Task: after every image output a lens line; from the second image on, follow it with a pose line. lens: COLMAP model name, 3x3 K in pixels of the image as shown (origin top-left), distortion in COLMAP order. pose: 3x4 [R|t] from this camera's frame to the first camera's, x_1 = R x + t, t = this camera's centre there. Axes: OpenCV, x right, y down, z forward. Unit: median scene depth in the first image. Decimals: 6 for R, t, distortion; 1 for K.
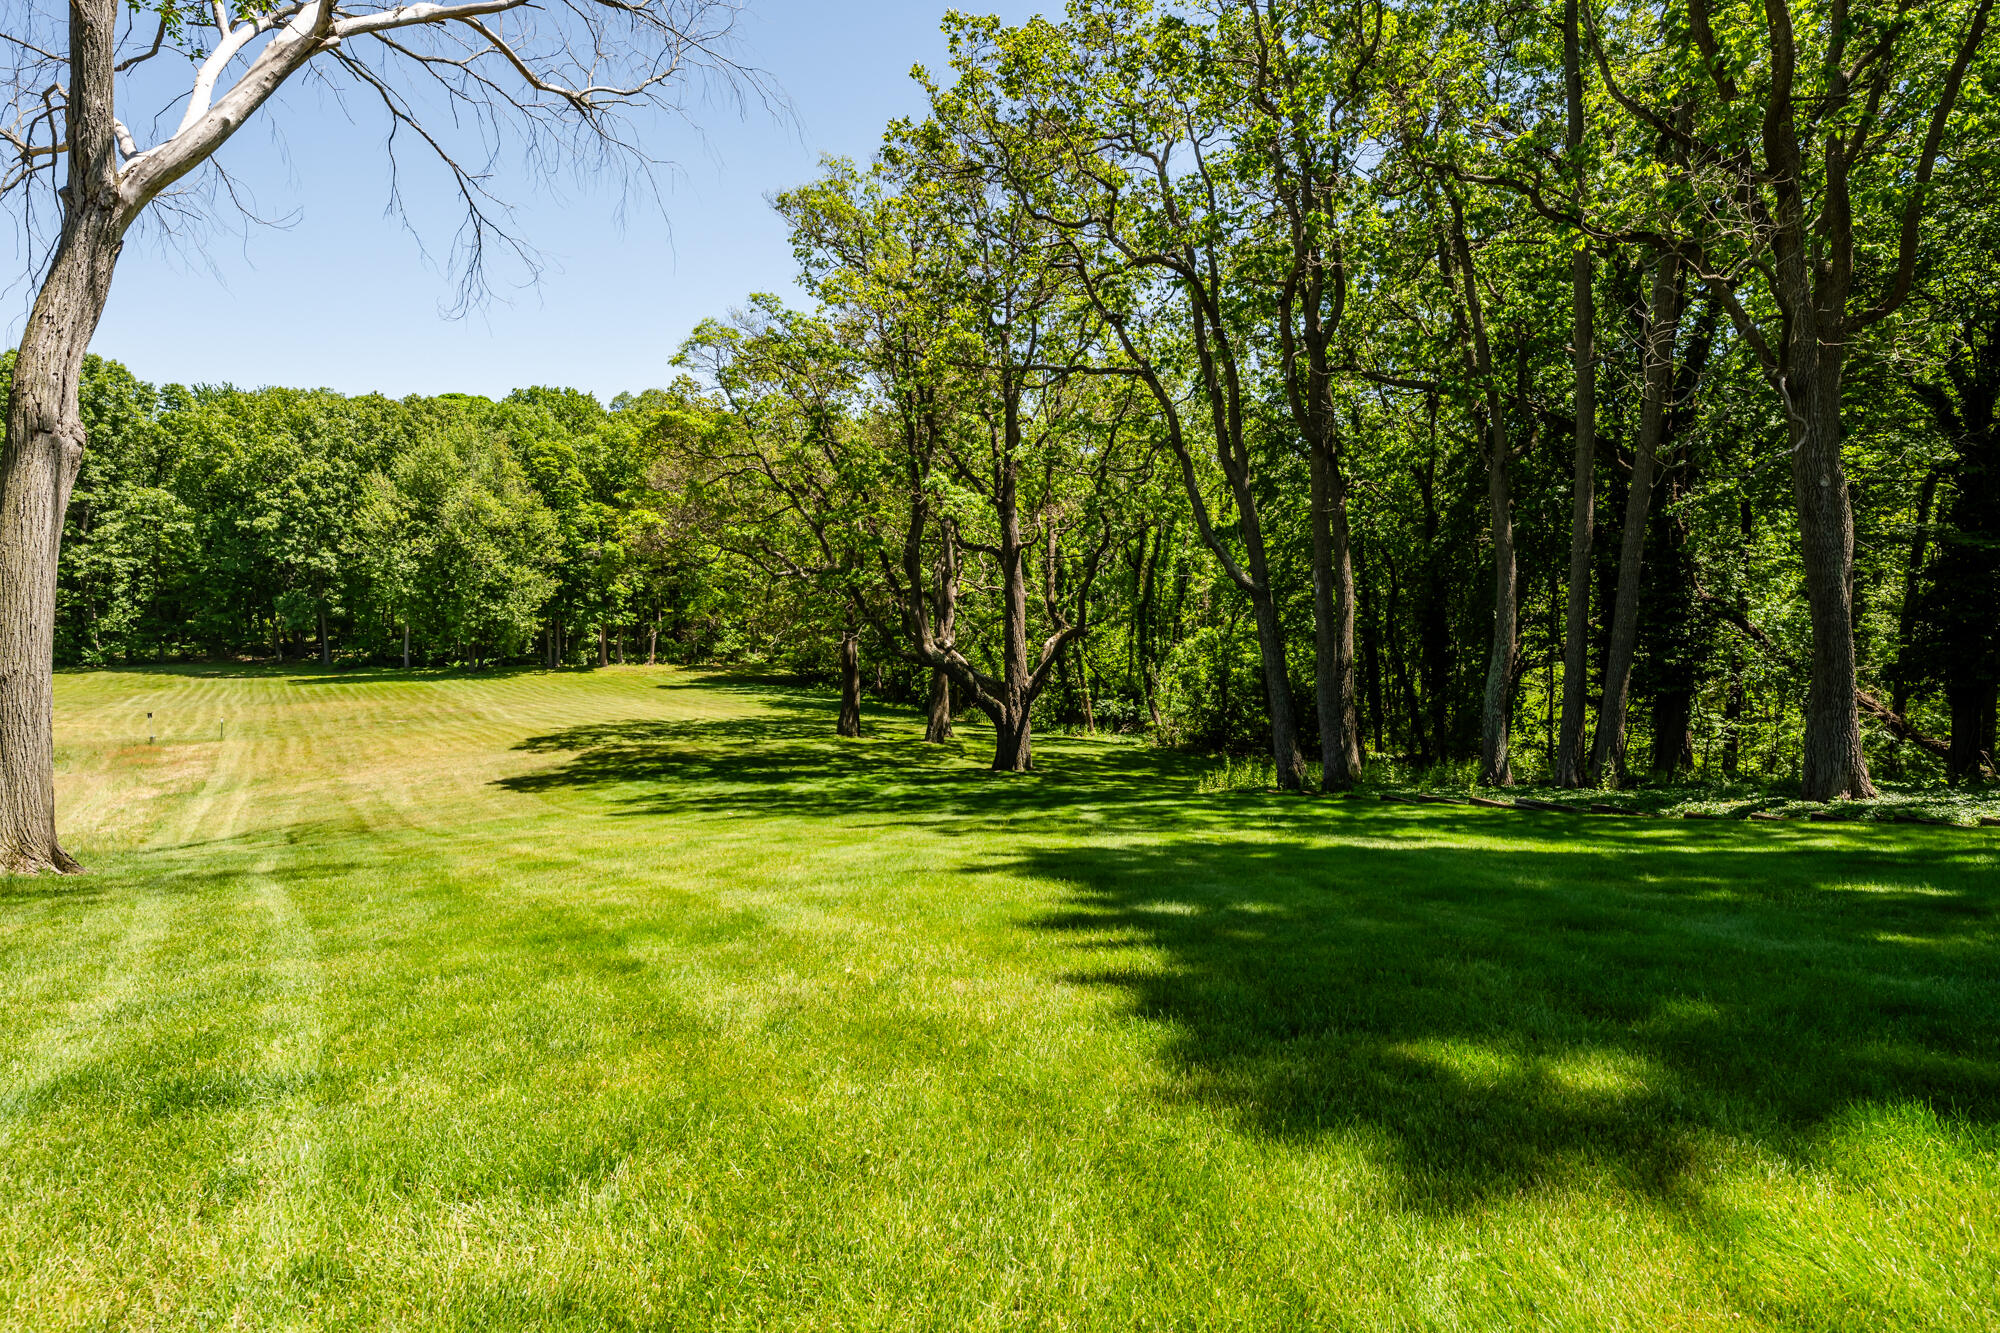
lens RADIAL K [[985.5, 0, 997.9], [0, 985.5, 668.5], [0, 0, 1]] dist [0.016113, 0.000244]
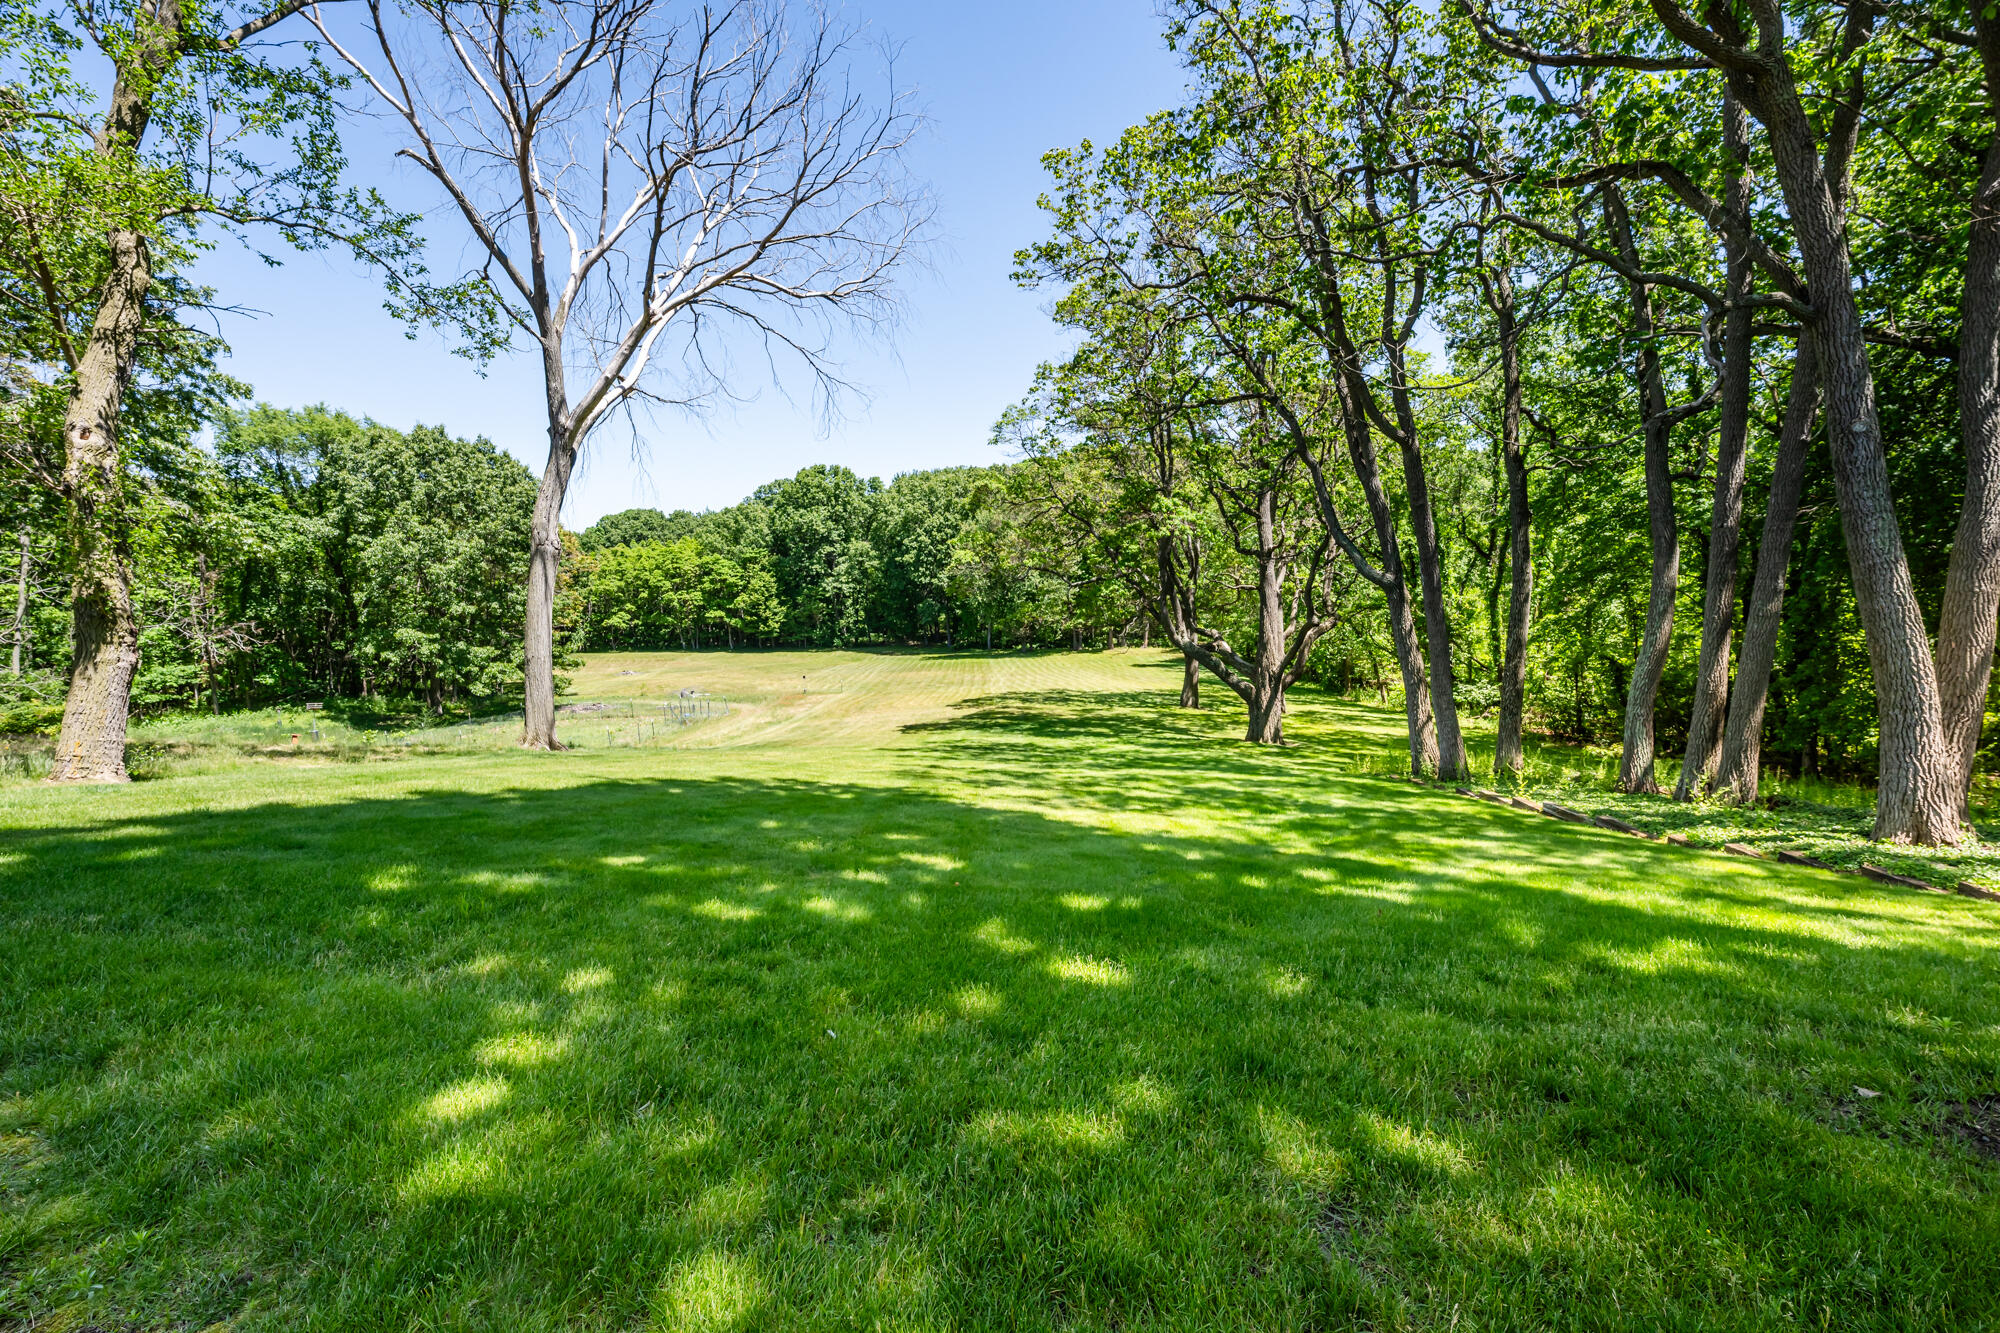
lens RADIAL K [[802.2, 0, 1002.1], [0, 802.2, 679.8], [0, 0, 1]] dist [0.002715, -0.000073]
pose [[0.824250, 0.026429, -0.565610, 0.114453], [-0.005100, 0.999216, 0.039257, -0.002903], [0.566204, -0.029473, 0.823738, 0.018041]]
